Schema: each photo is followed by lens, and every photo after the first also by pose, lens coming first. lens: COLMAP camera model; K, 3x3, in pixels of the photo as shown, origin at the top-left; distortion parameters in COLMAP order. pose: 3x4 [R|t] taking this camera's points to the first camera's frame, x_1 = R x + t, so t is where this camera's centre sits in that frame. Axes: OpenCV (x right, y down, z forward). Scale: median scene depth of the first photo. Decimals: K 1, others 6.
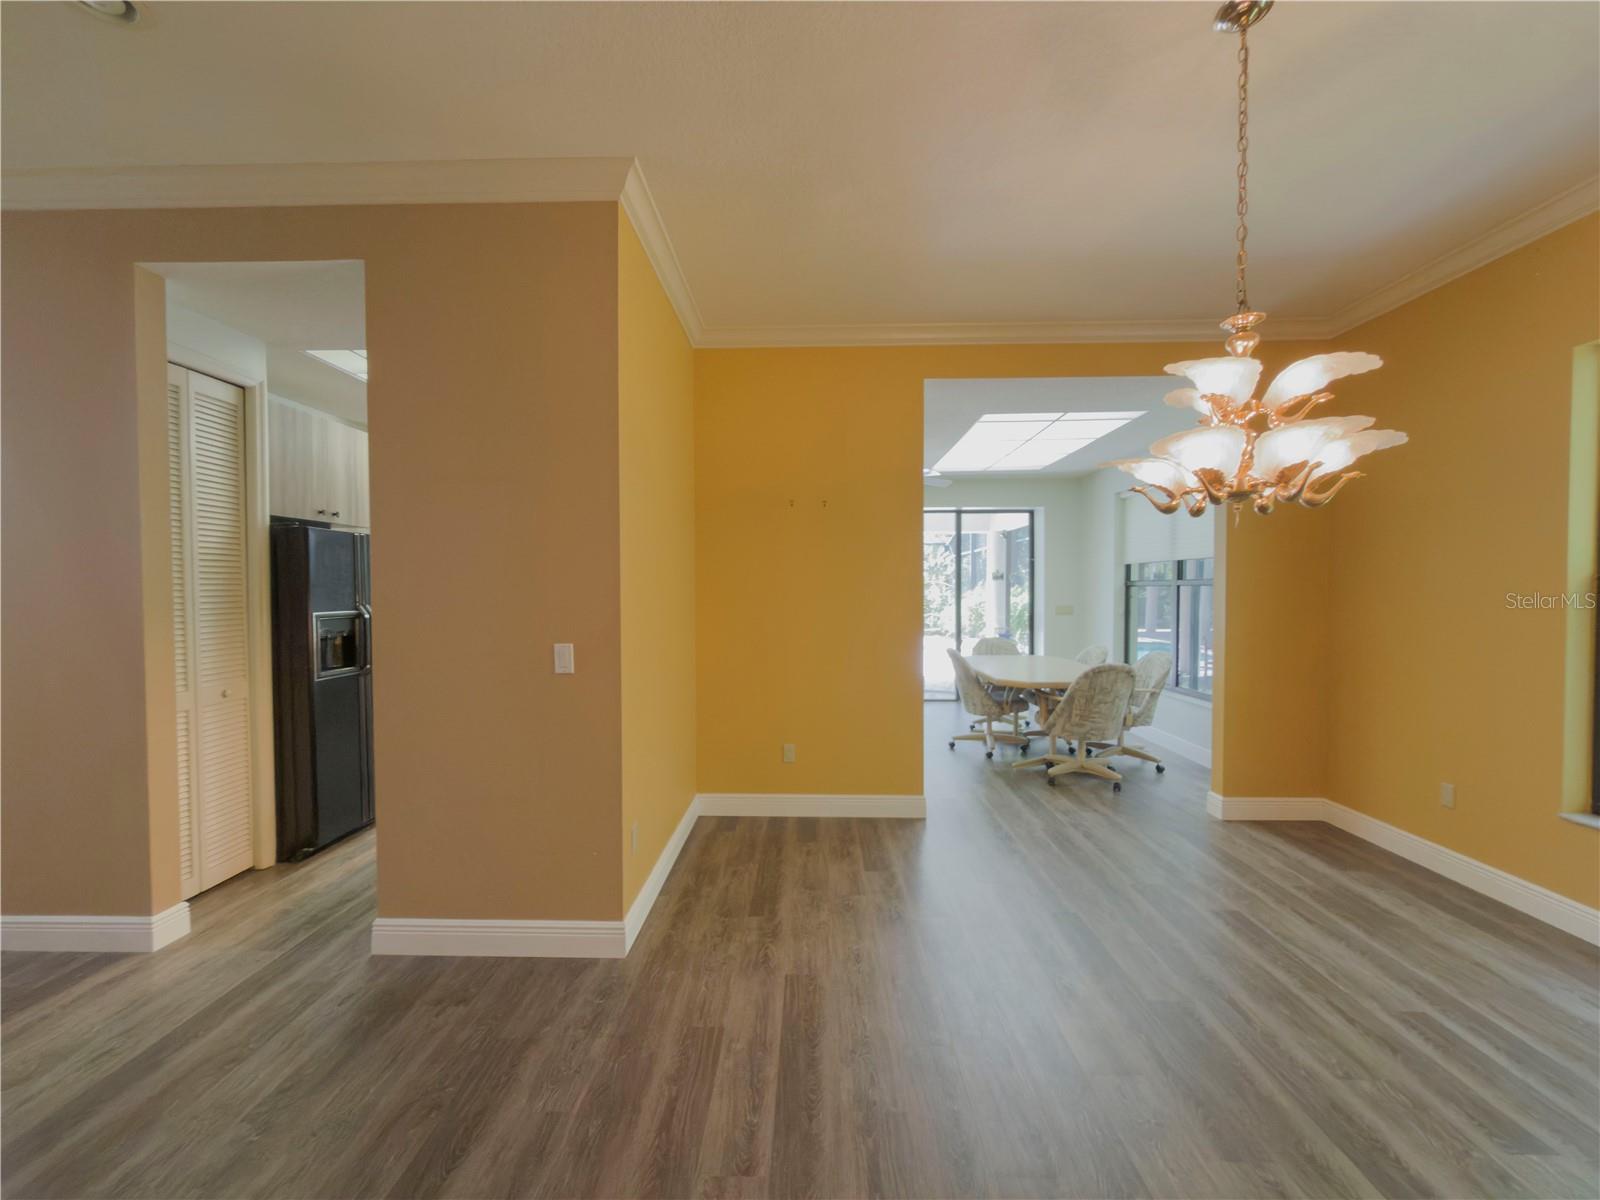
lens RADIAL K [[634.5, 0, 796.4], [0, 634.5, 607.9], [0, 0, 1]] dist [0.001064, -0.000074]
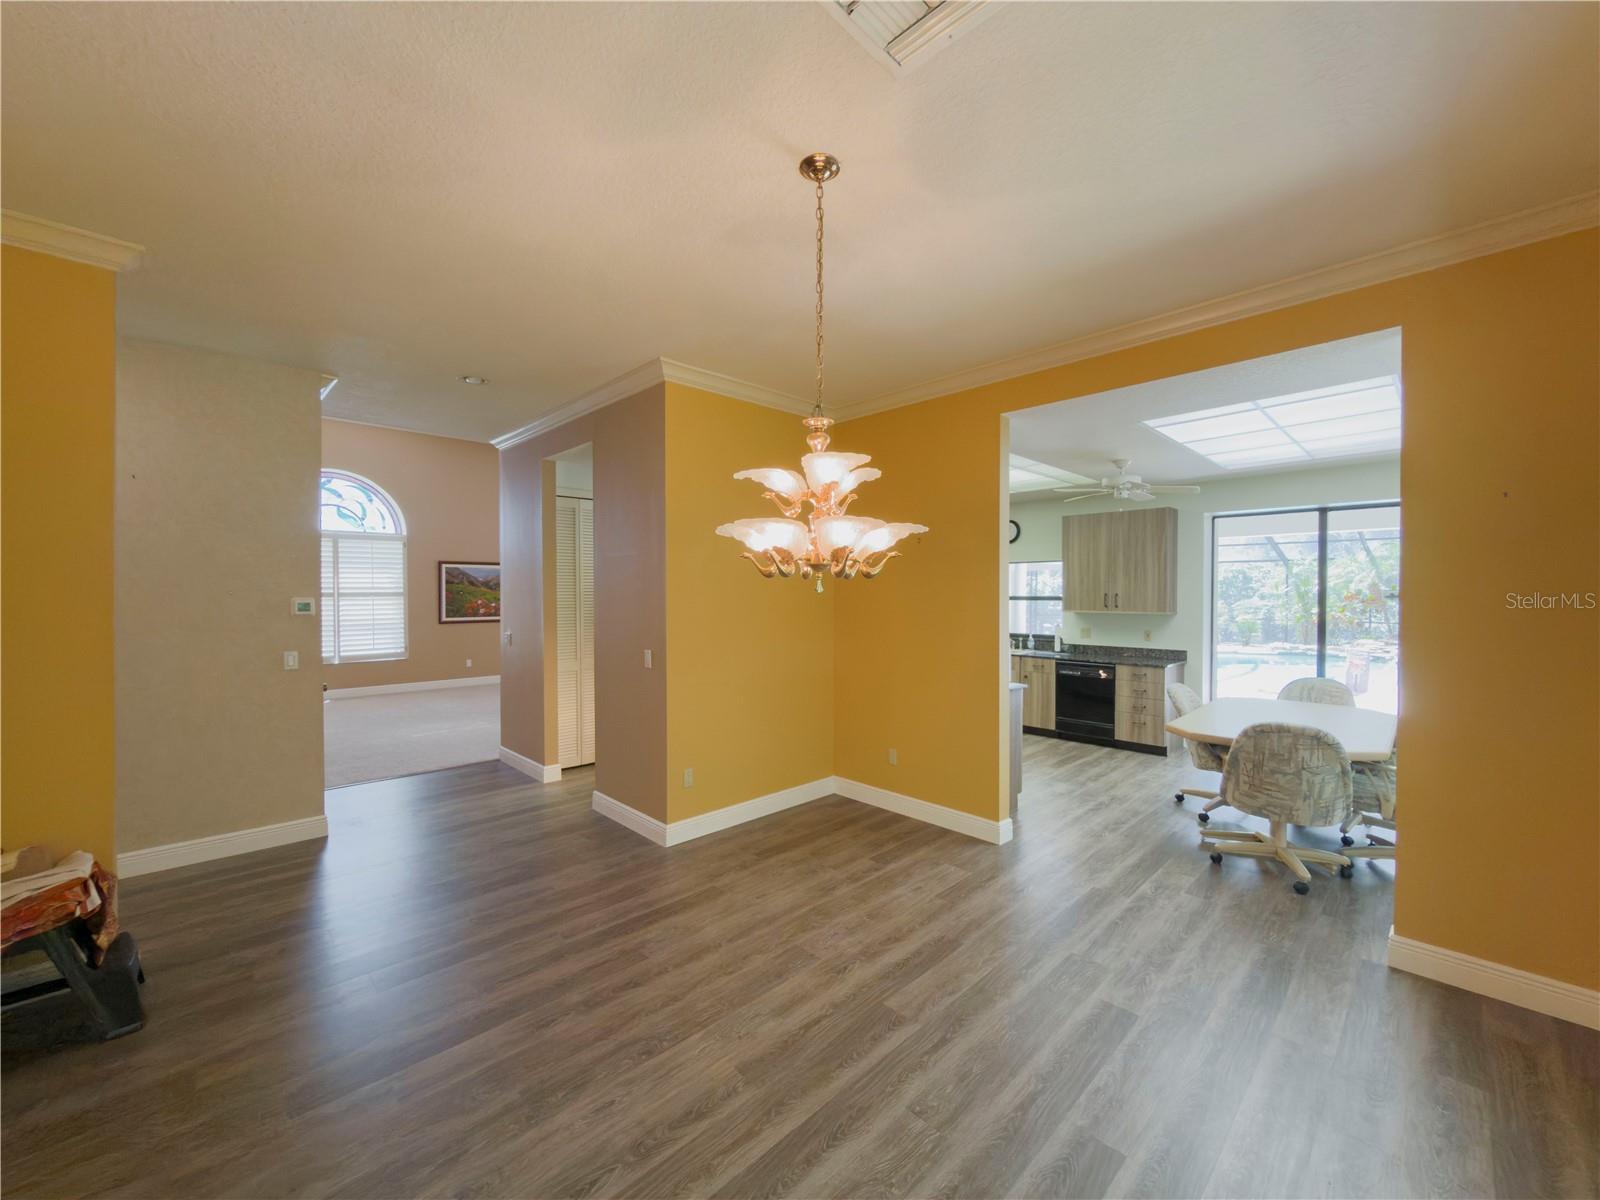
lens RADIAL K [[633.1, 0, 800.0], [0, 633.1, 600.0], [0, 0, 1]] dist [0.000404, 0.000053]
pose [[0.719590, 0.014304, -0.694252, 0.841692], [-0.024682, 0.999683, -0.004986, -0.059934], [0.693961, 0.020724, 0.719715, 0.052794]]
